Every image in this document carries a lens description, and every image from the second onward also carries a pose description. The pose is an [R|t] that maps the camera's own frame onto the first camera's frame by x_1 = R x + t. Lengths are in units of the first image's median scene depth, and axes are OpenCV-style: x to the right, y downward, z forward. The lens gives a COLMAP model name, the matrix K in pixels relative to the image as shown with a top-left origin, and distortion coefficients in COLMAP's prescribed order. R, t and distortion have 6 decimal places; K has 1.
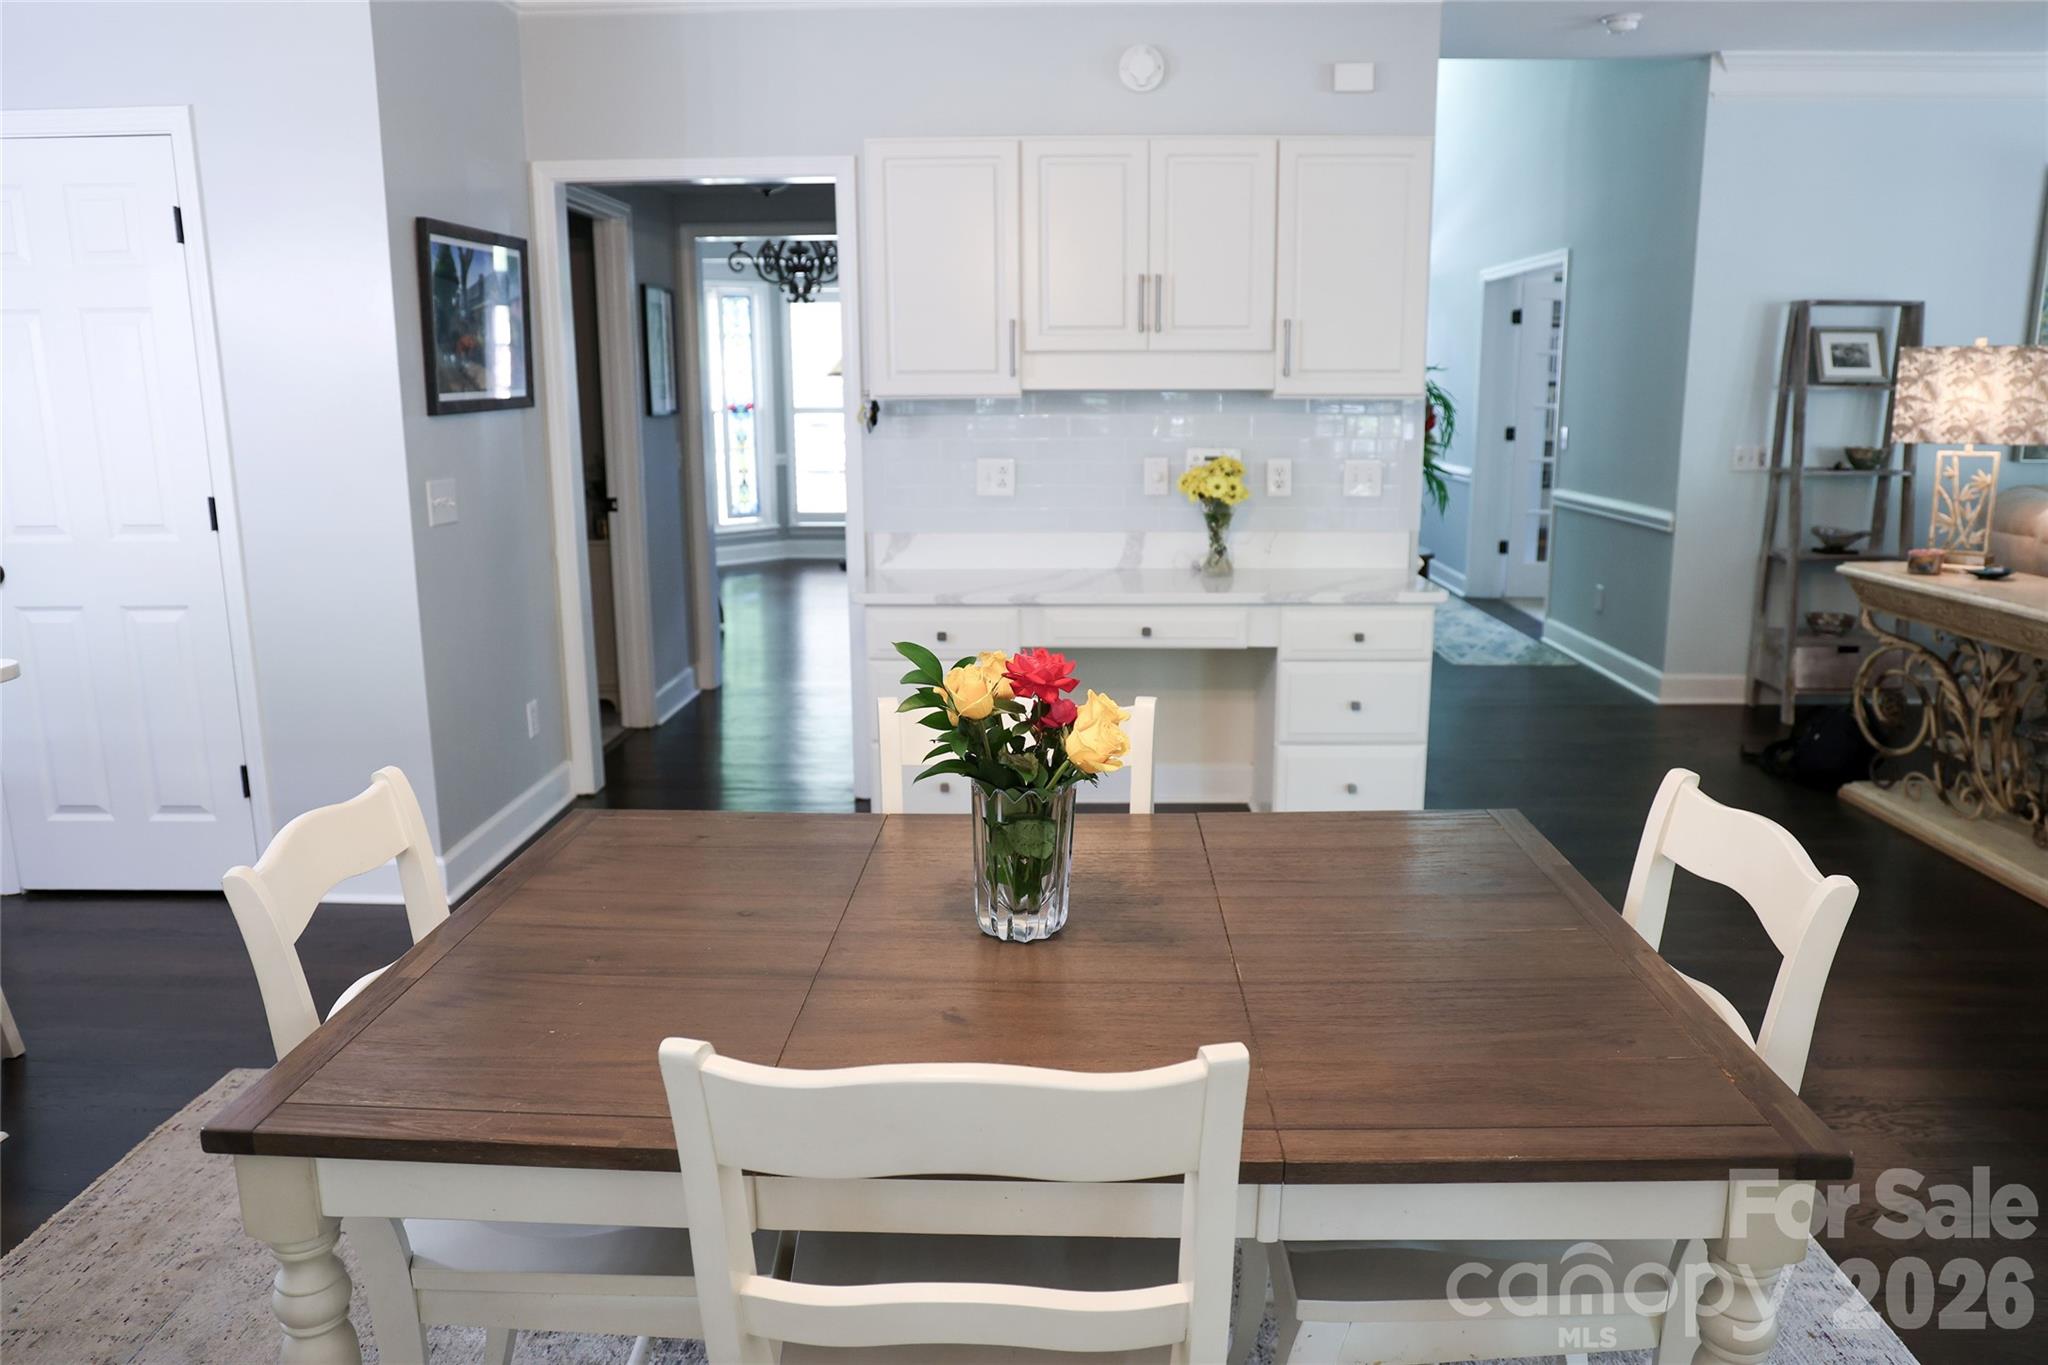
lens RADIAL K [[1418.8, 0, 1036.0], [0, 1418.8, 691.6], [0, 0, 1]] dist [-0.082511, 0.048697]
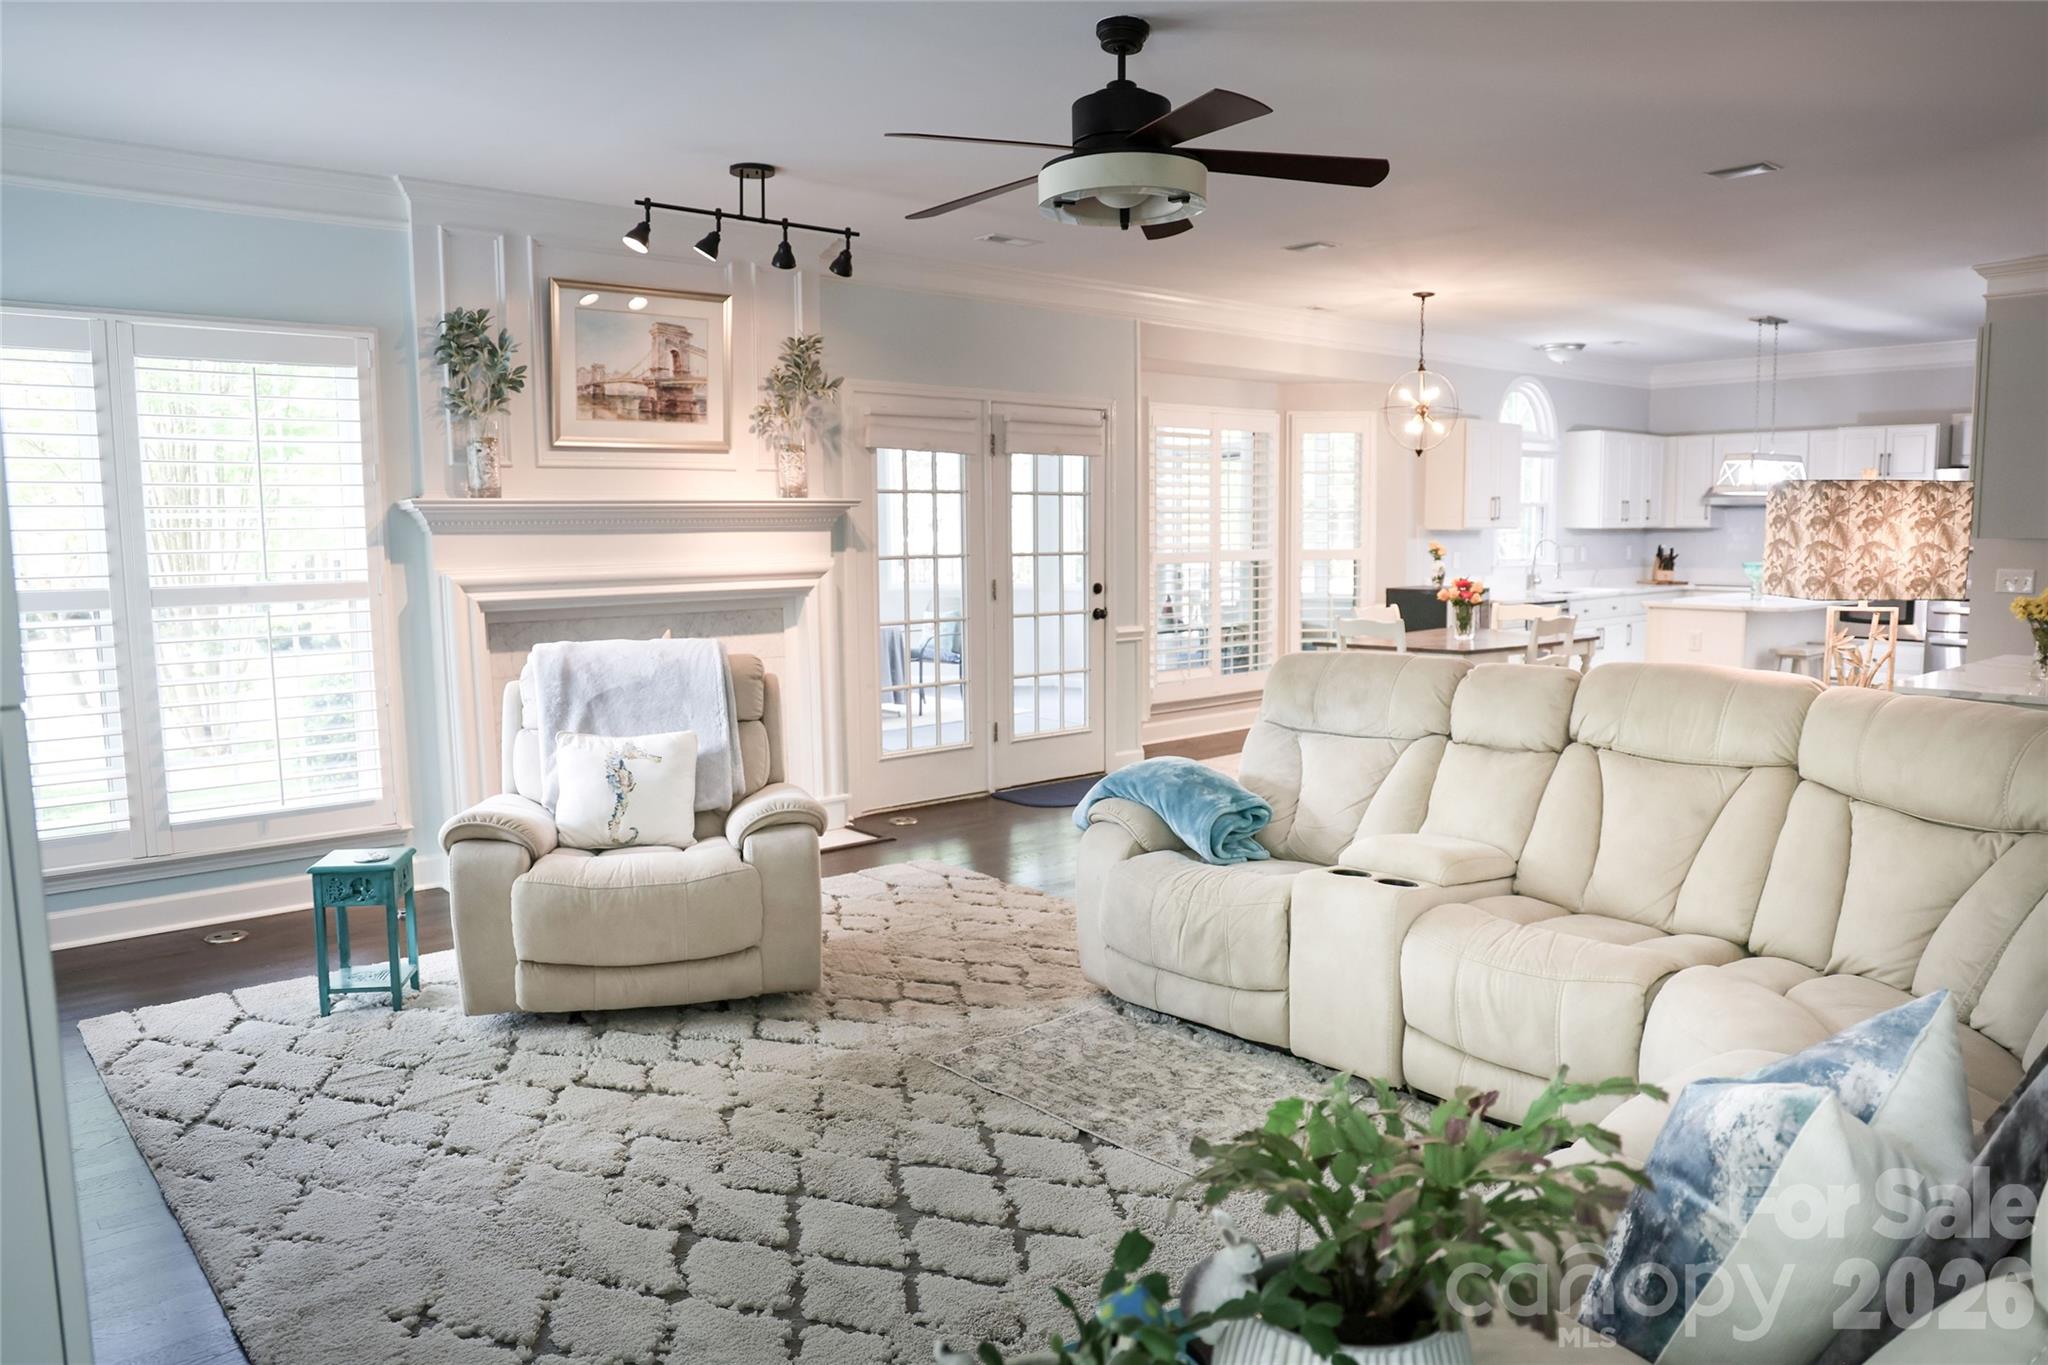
lens RADIAL K [[1418.8, 0, 1018.7], [0, 1418.8, 685.9], [0, 0, 1]] dist [-0.082511, 0.048697]
pose [[-0.735062, 0.090218, -0.671971, 1.677592], [-0.132417, 0.952918, 0.272787, -0.305800], [0.664944, 0.289496, -0.688507, 1.322095]]
